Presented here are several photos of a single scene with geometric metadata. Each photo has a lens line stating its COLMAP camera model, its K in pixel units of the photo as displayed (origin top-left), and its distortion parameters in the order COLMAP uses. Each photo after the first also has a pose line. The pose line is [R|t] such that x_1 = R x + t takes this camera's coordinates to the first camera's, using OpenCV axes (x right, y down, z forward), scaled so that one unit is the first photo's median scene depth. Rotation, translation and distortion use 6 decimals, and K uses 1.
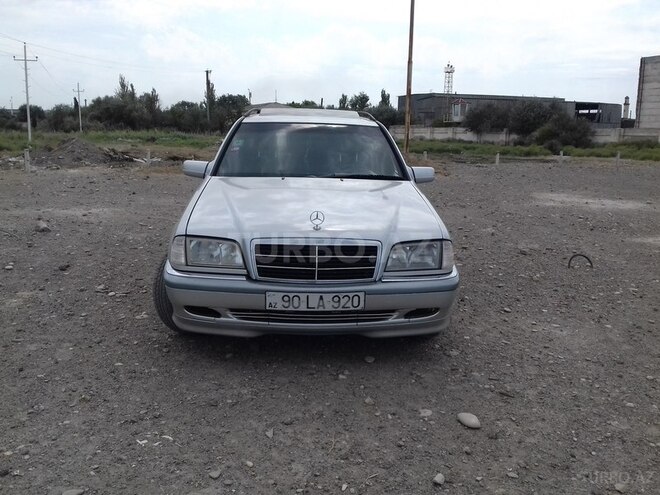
lens RADIAL K [[618.4, 0, 329.6], [0, 618.4, 250.7], [0, 0, 1]] dist [0.018552, 0.000000]
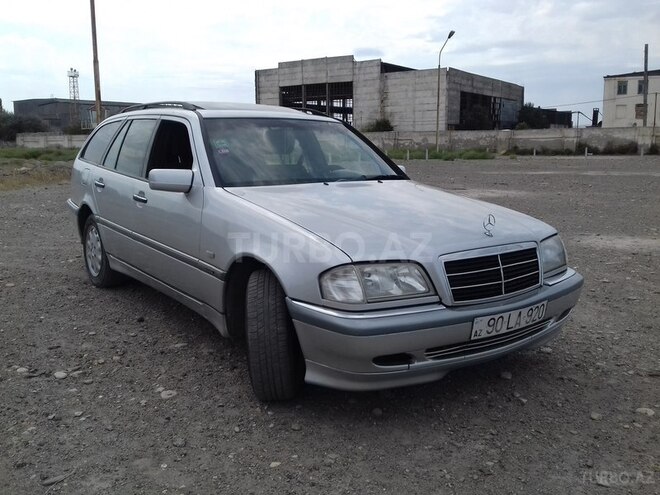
lens RADIAL K [[618.4, 0, 329.3], [0, 618.4, 244.5], [0, 0, 1]] dist [0.018552, 0.000000]
pose [[0.834731, -0.111838, 0.539182, -0.664918], [0.123083, 0.992279, 0.015270, -0.063102], [-0.536726, 0.053618, 0.842051, 0.399987]]
